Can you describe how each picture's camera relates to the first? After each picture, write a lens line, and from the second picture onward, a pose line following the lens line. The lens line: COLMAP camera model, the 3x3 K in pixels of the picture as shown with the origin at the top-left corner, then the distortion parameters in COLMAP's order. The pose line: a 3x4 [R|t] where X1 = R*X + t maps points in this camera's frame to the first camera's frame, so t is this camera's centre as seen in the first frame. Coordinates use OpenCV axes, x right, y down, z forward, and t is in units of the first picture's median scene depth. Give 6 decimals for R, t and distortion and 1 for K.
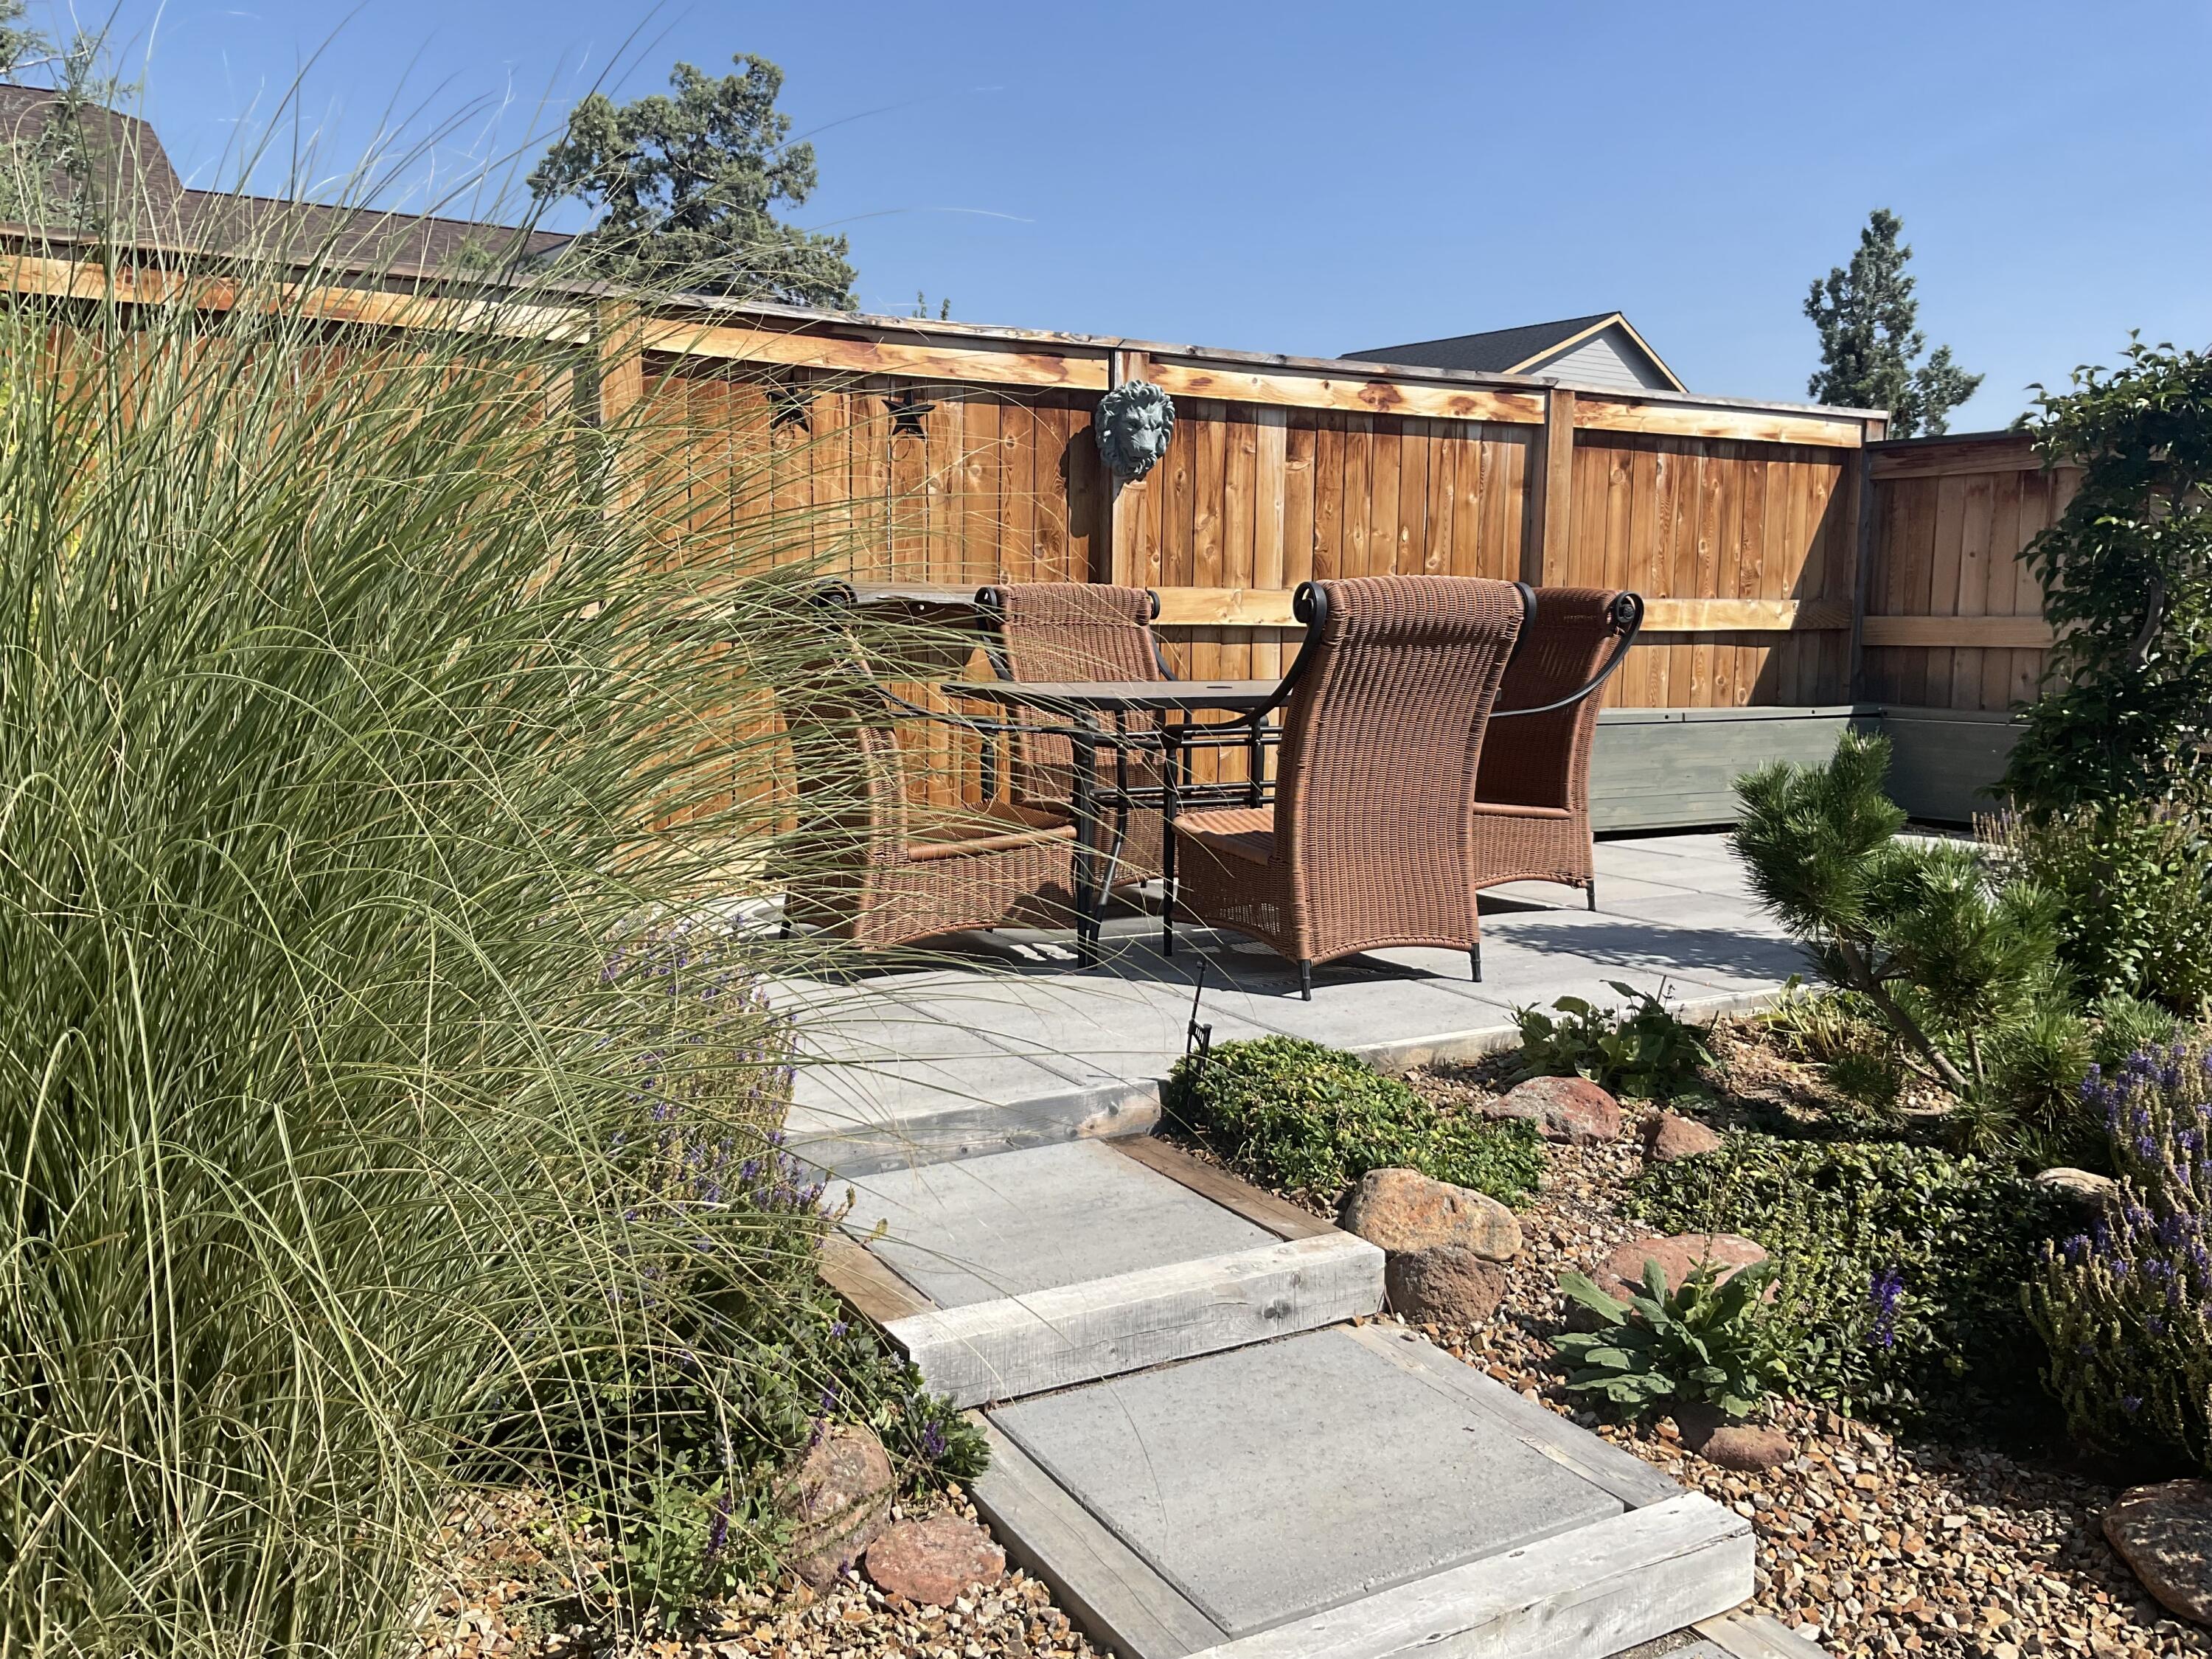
lens RADIAL K [[1849.5, 0, 1106.0], [0, 1849.5, 829.5], [0, 0, 1]] dist [0.016026, -0.002262]
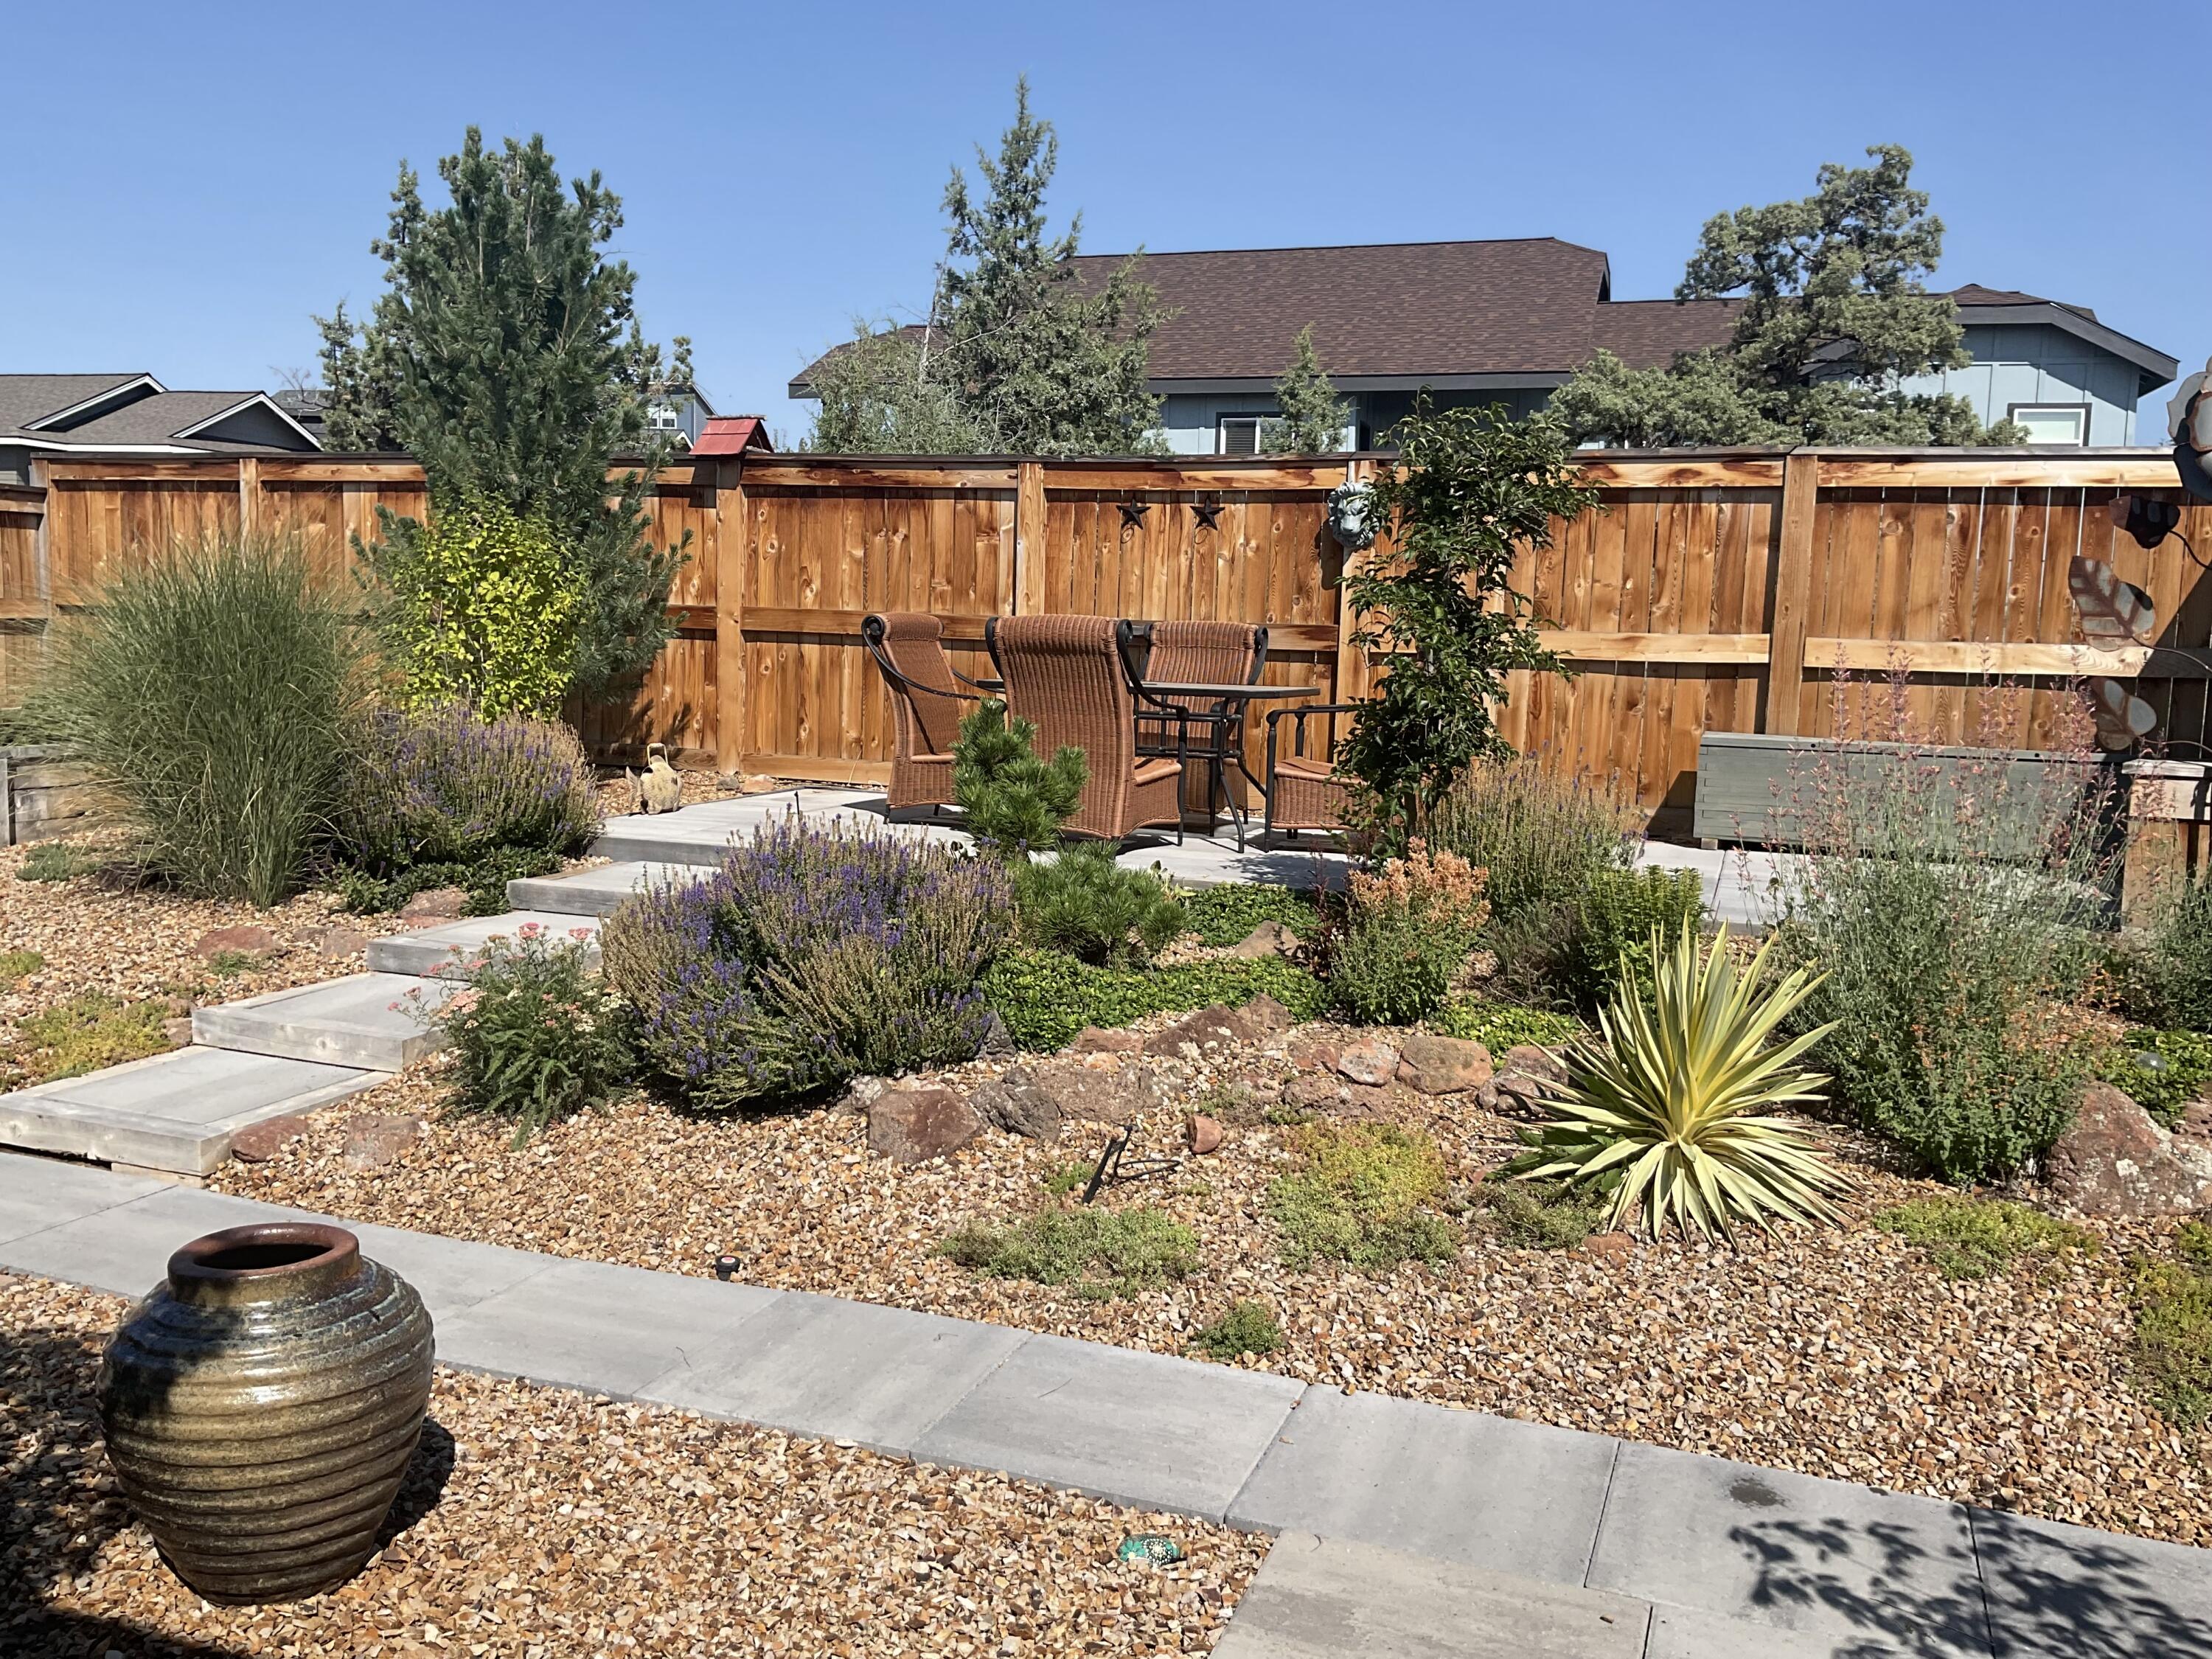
lens RADIAL K [[1842.3, 0, 1106.0], [0, 1842.3, 829.5], [0, 0, 1]] dist [-0.093321, -0.002287]
pose [[0.611499, 0.091572, -0.785928, 0.919712], [-0.101407, 0.994159, 0.036933, -0.009291], [0.784720, 0.057114, 0.617214, 0.002704]]
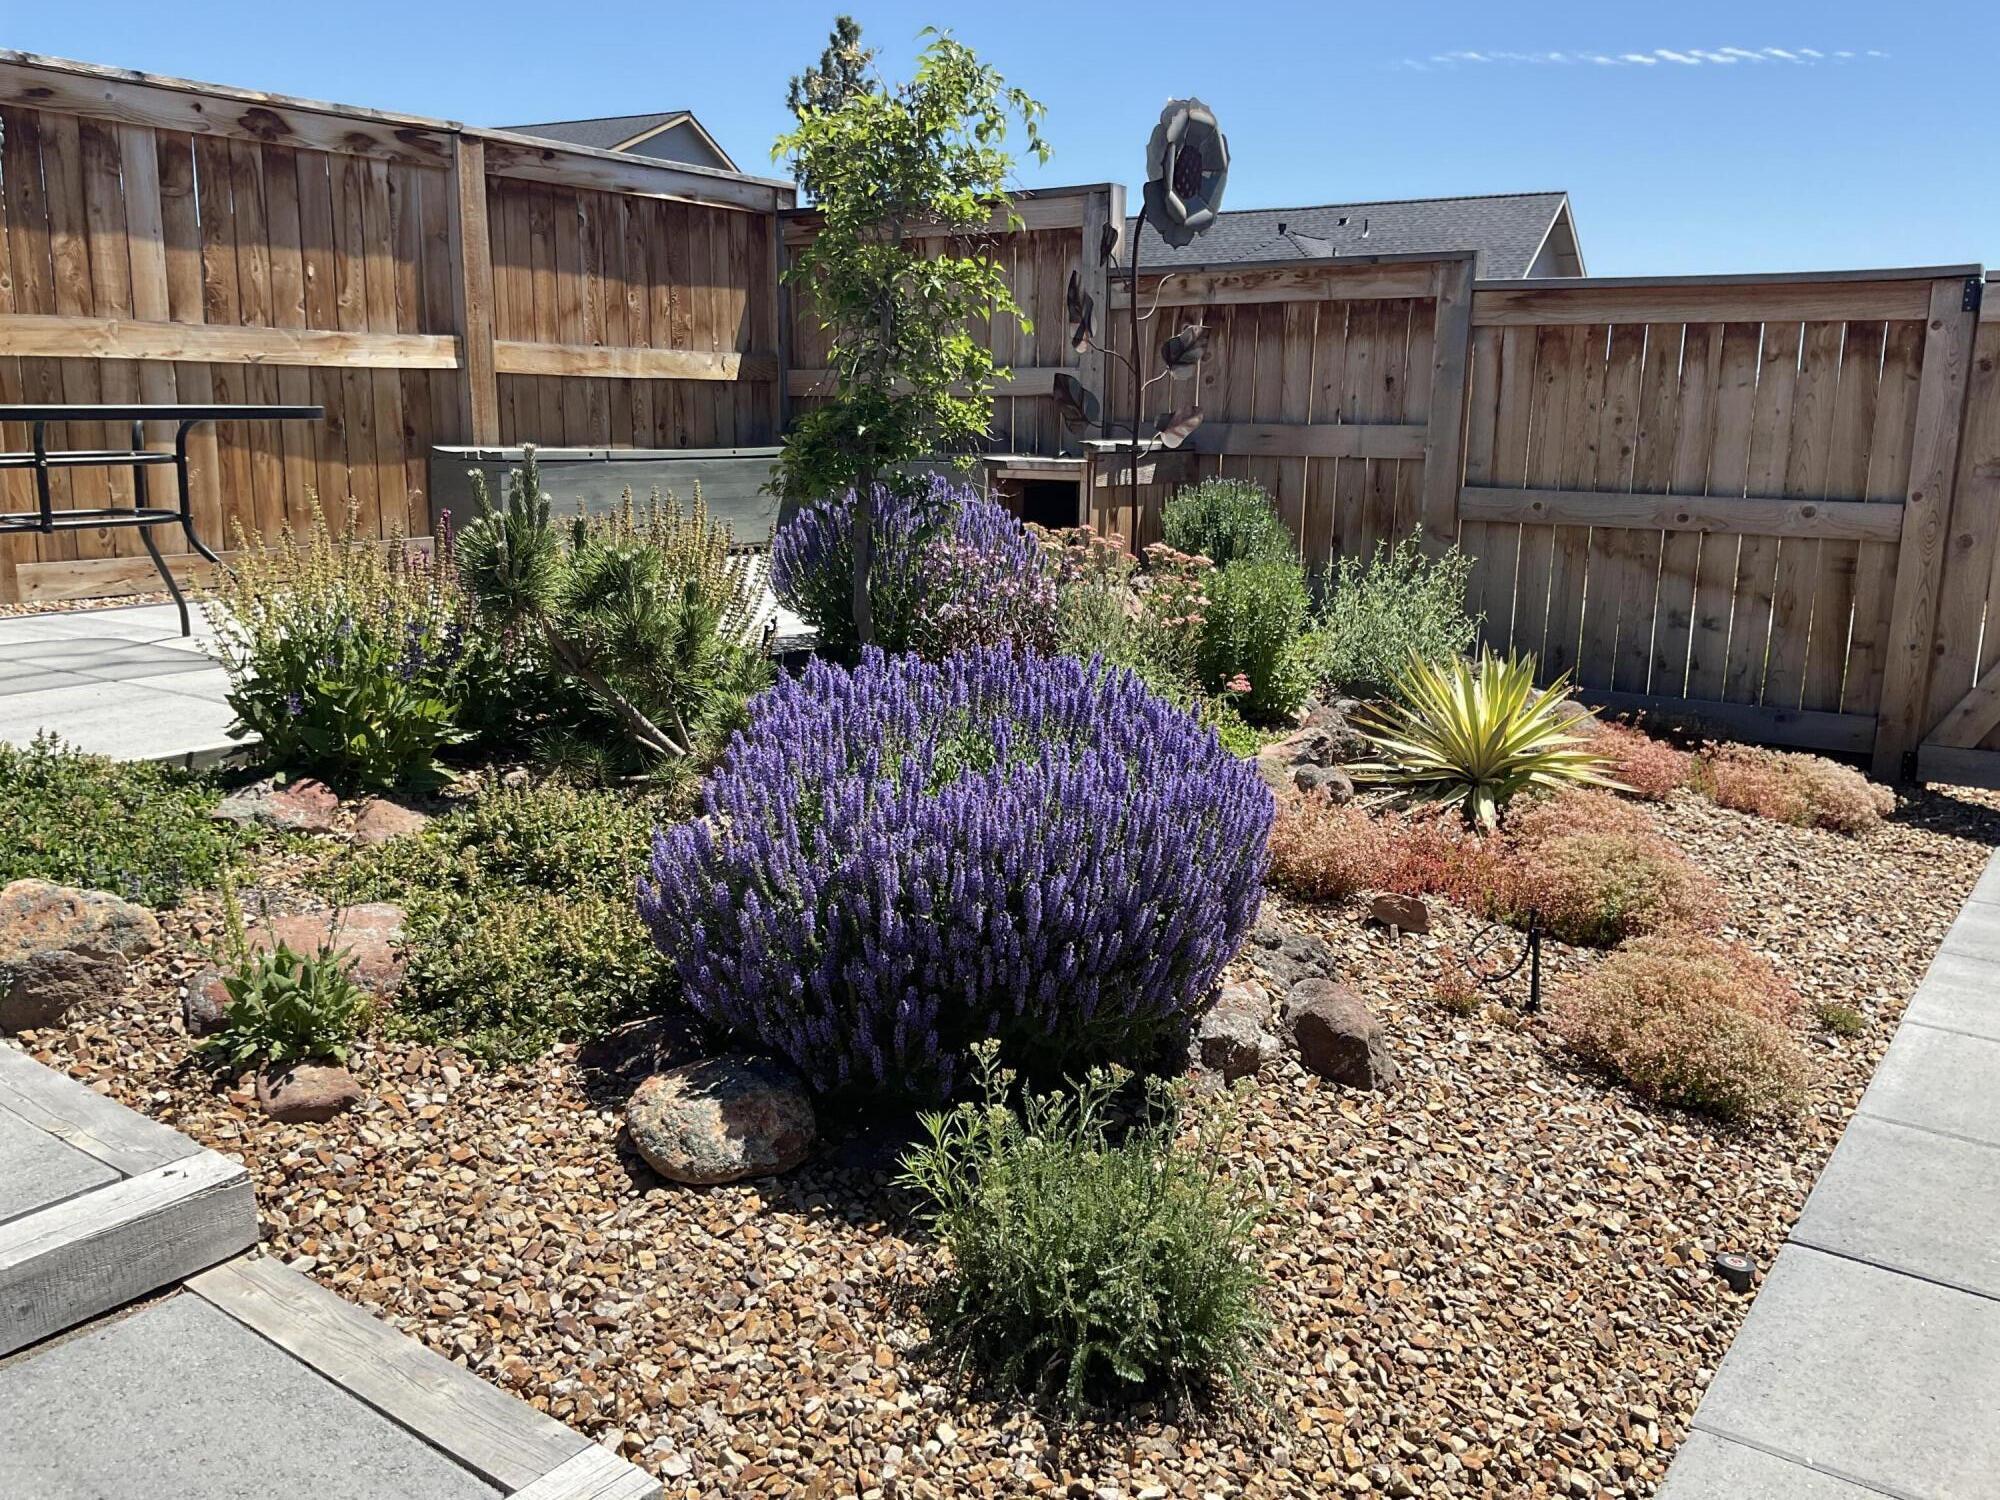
lens RADIAL K [[1672.2, 0, 1000.0], [0, 1672.2, 750.0], [0, 0, 1]] dist [0.016026, -0.002262]
pose [[0.911363, -0.078361, 0.404076, 0.116421], [0.040532, 0.994025, 0.101351, 0.021174], [-0.409603, -0.075989, 0.909094, 0.003508]]
